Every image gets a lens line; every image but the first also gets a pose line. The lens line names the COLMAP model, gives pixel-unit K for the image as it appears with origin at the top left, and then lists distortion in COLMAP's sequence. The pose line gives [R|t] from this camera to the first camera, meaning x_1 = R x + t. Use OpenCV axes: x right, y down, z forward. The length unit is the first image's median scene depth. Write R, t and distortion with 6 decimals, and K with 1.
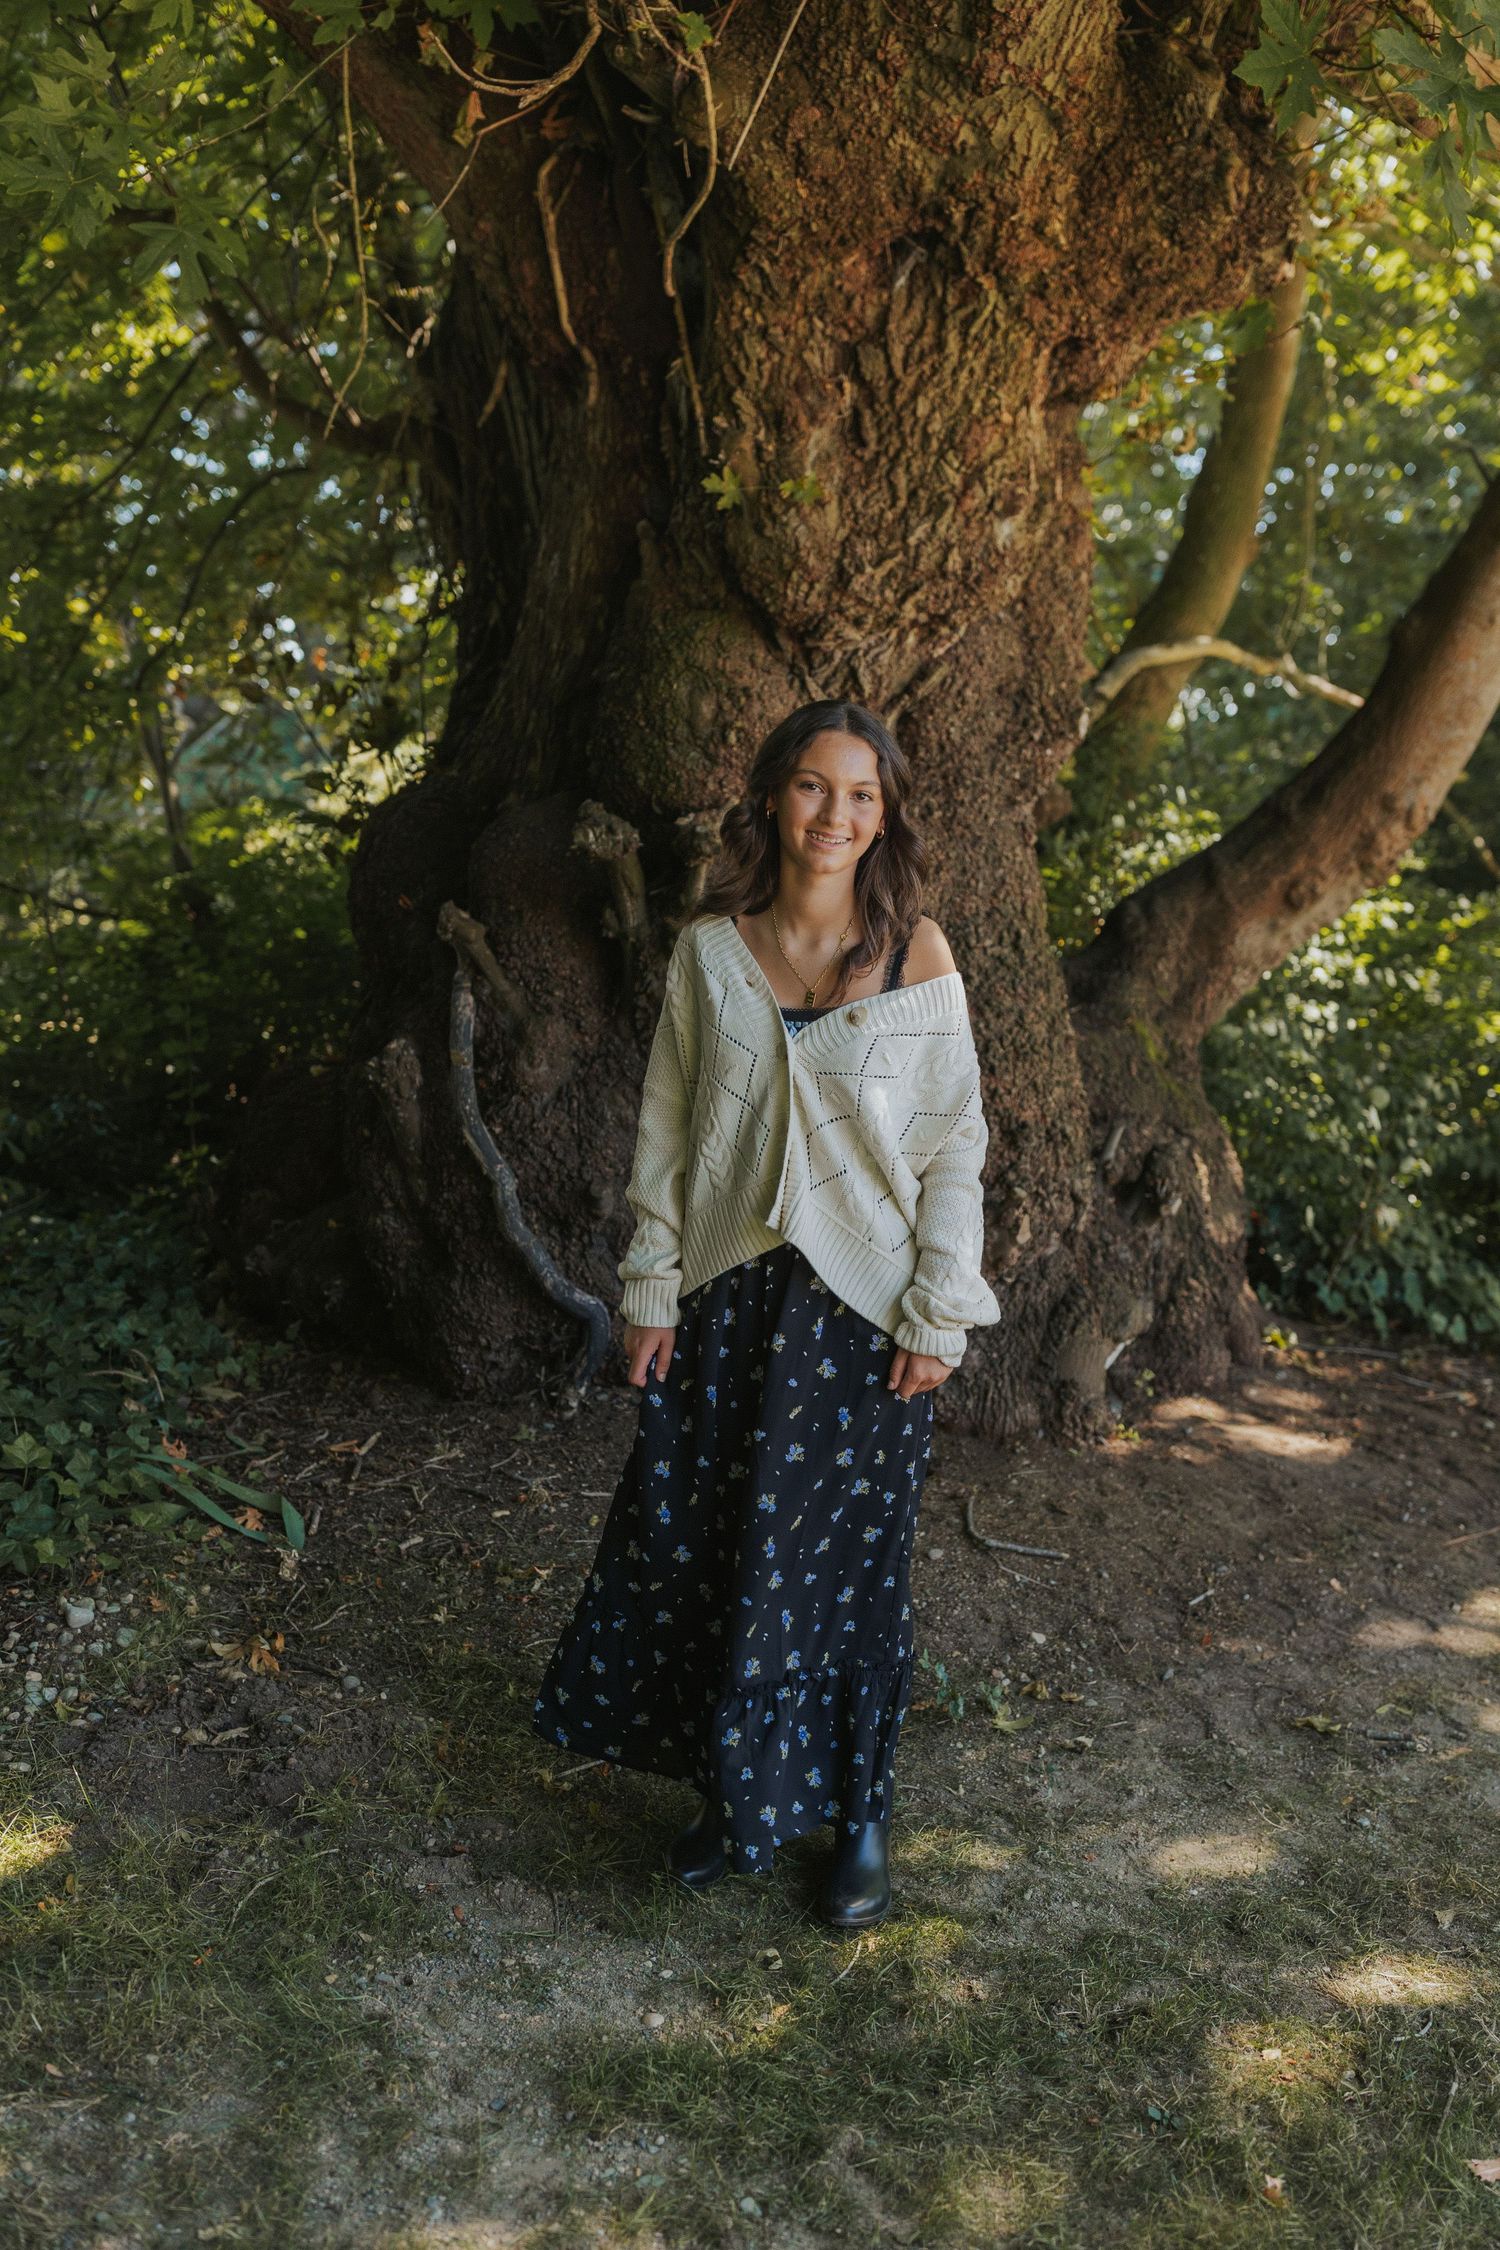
lens RADIAL K [[2163.1, 0, 755.6], [0, 2163.1, 1138.4], [0, 0, 1]] dist [0.016561, 0.000000]
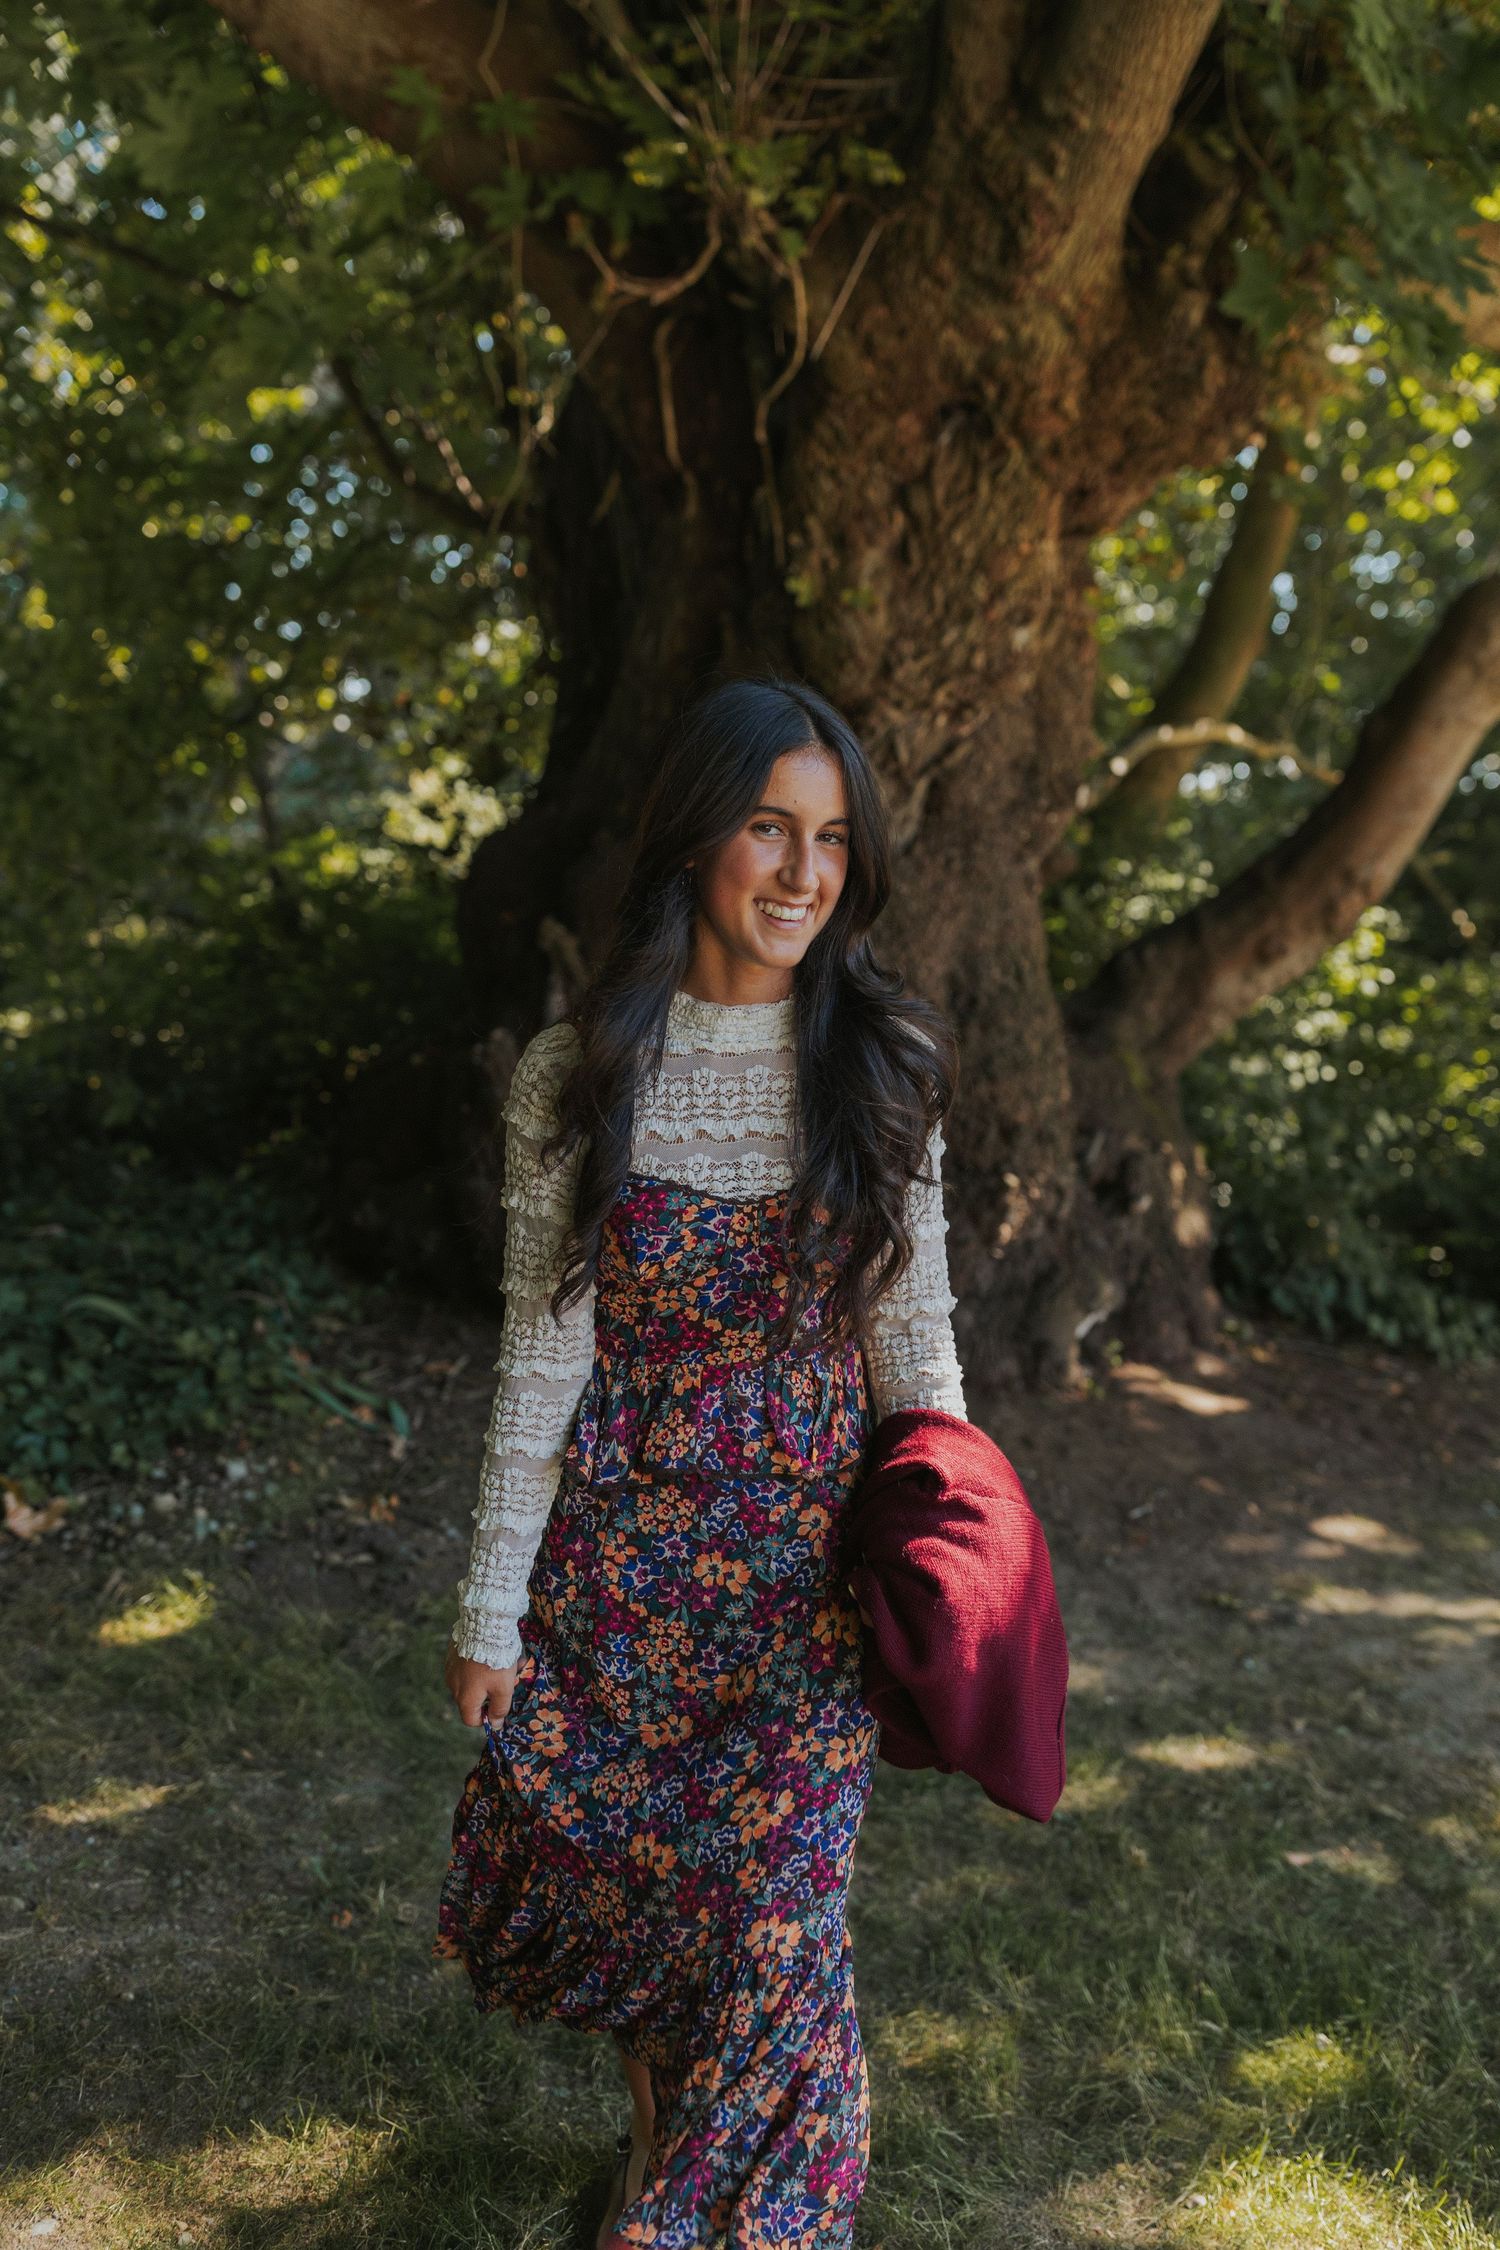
lens RADIAL K [[2163.1, 0, 767.5], [0, 2163.1, 1132.0], [0, 0, 1]] dist [0.016561, 0.000000]
pose [[0.998783, 0.048674, -0.007913, -0.005237], [-0.048859, 0.998489, -0.025152, 0.037151], [0.006677, 0.025508, 0.999652, -0.216624]]
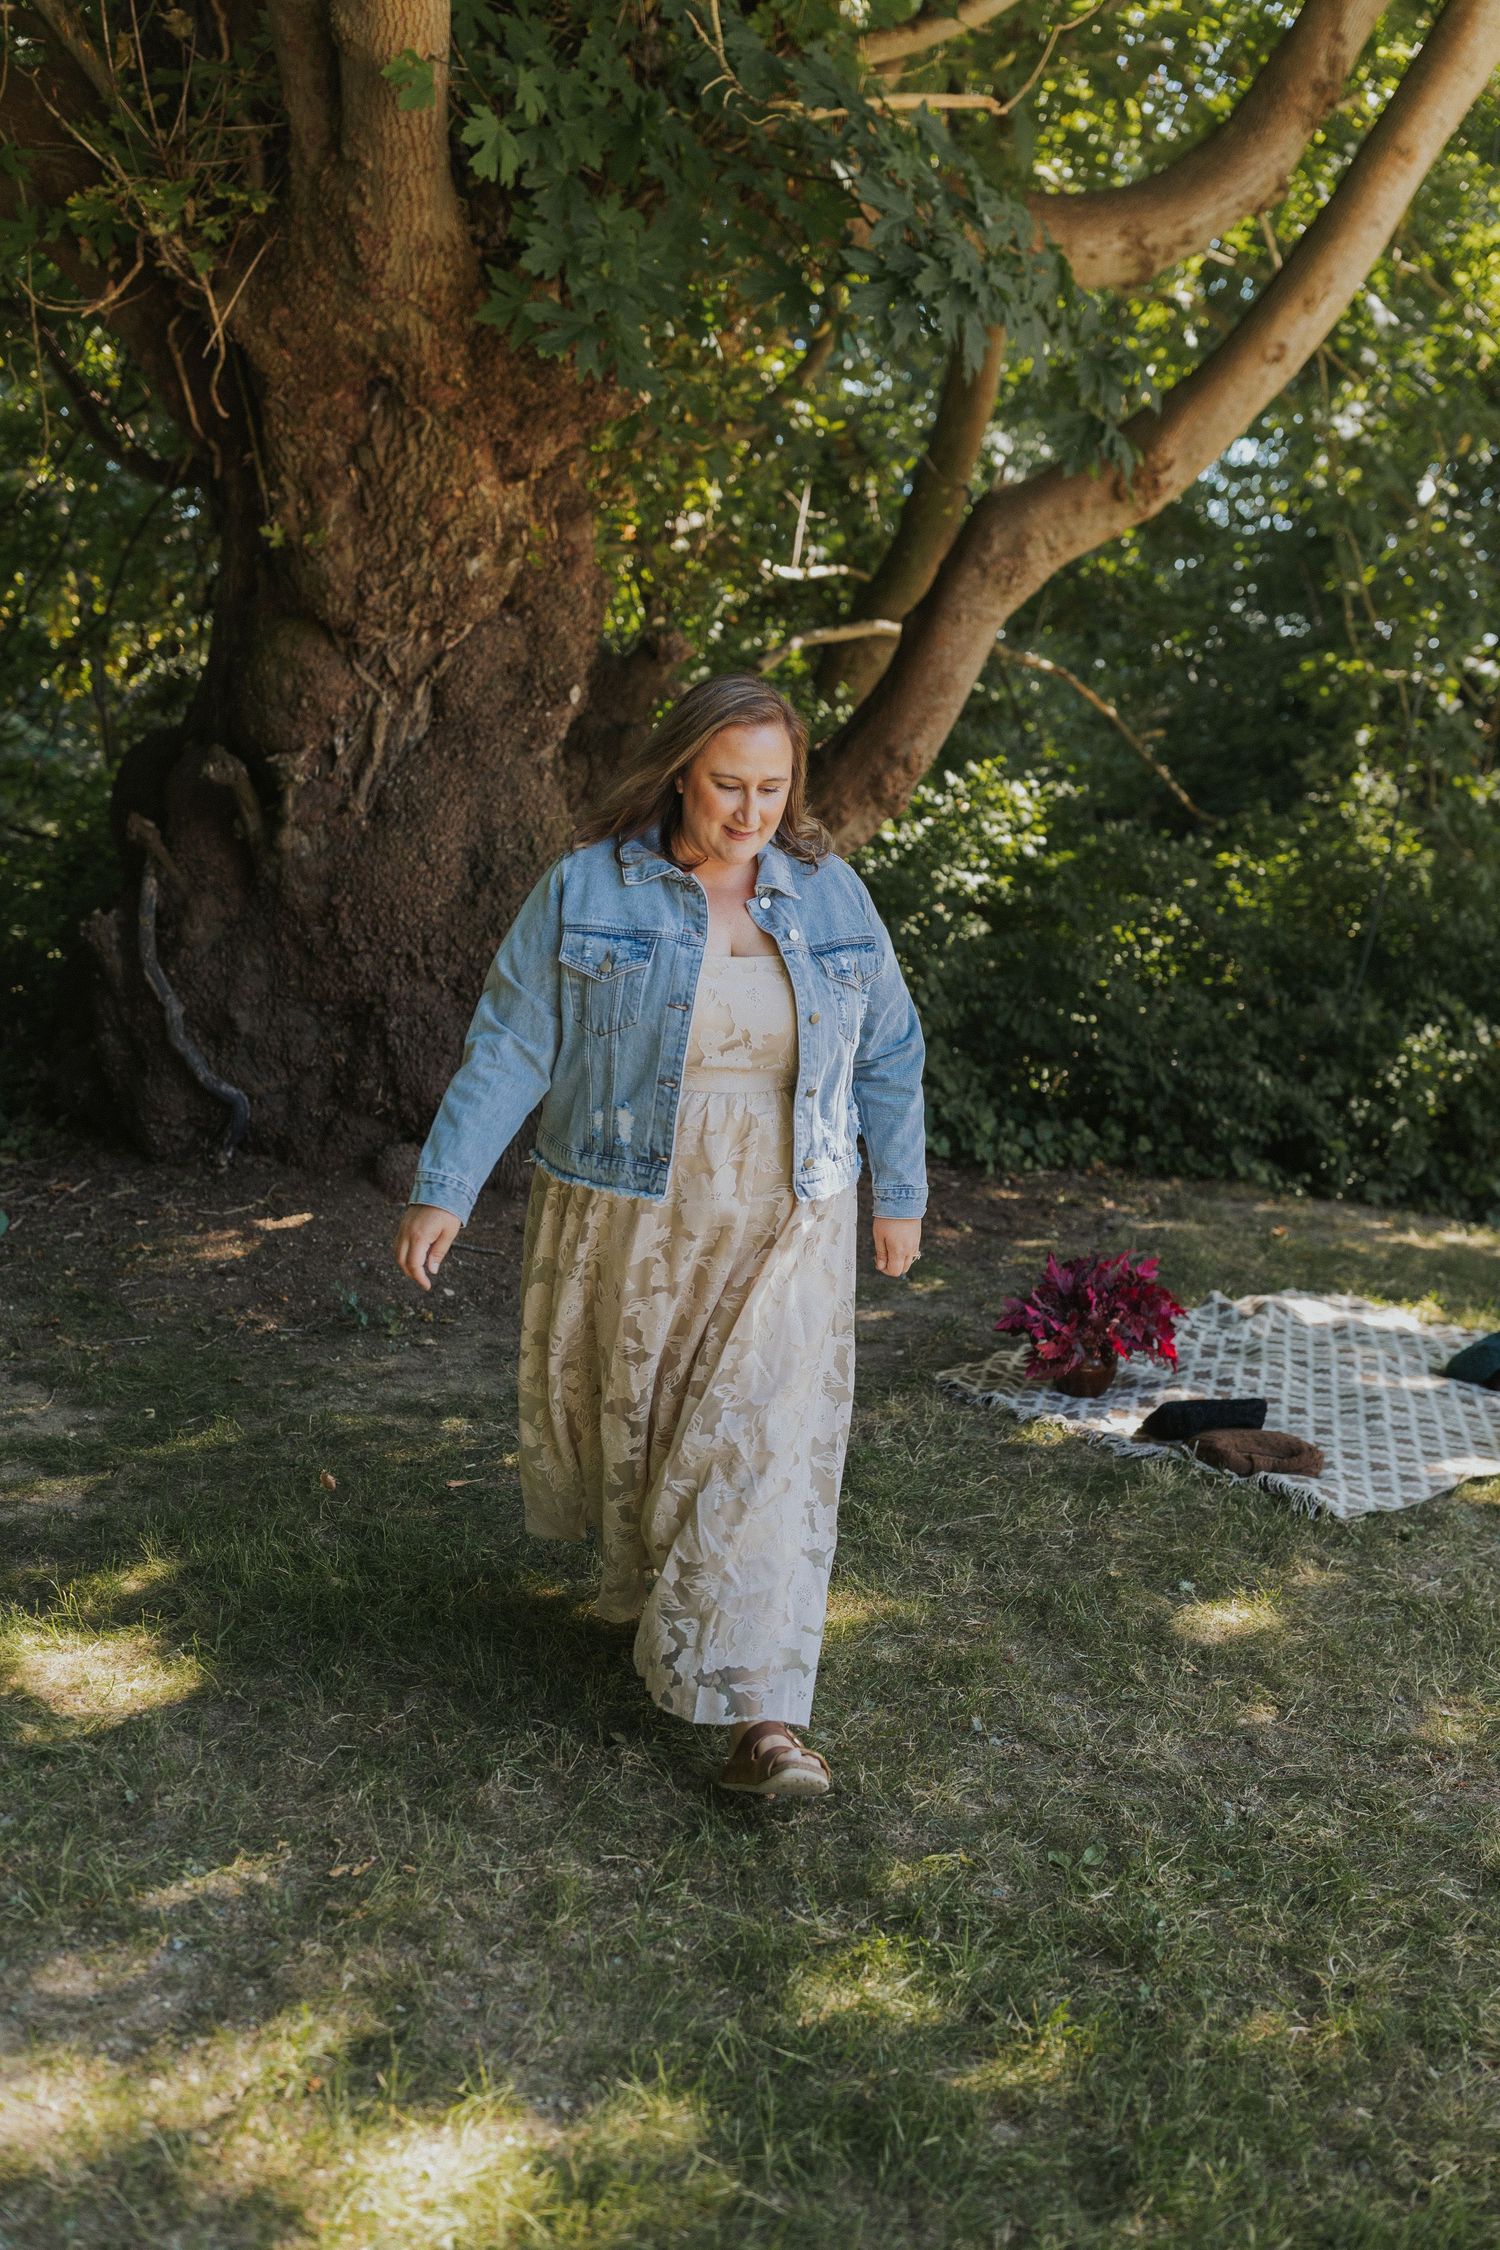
lens RADIAL K [[2163.1, 0, 746.1], [0, 2163.1, 1103.5], [0, 0, 1]] dist [0.016561, 0.000000]
pose [[0.998034, 0.017638, -0.060134, 0.386147], [-0.017213, 0.999823, 0.007576, 0.072601], [0.060257, -0.006526, 0.998162, -0.464338]]
